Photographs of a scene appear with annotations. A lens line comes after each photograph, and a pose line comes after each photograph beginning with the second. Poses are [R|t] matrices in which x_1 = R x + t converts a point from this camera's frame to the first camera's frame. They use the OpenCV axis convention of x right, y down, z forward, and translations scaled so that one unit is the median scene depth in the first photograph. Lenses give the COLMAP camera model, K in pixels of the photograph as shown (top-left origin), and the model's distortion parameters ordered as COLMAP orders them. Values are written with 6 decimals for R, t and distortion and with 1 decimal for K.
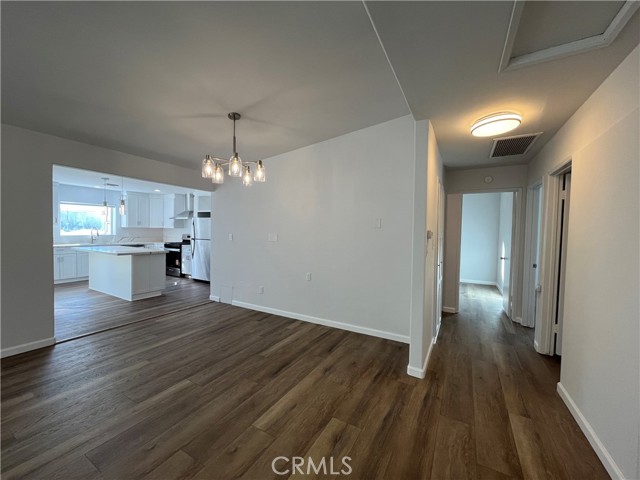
lens RADIAL K [[239.9, 0, 320.0], [0, 239.9, 240.0], [0, 0, 1]] dist [0.000338, 0.000014]
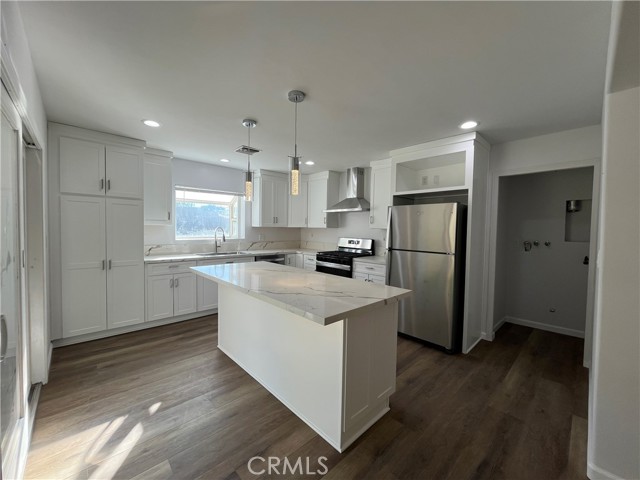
lens RADIAL K [[259.6, 0, 320.0], [0, 259.6, 240.0], [0, 0, 1]] dist [0.001071, 0.000033]
pose [[0.986937, 0.008124, -0.160904, -0.552044], [-0.007112, 0.999951, 0.006865, -0.025317], [0.160952, -0.005631, 0.986946, 0.377872]]
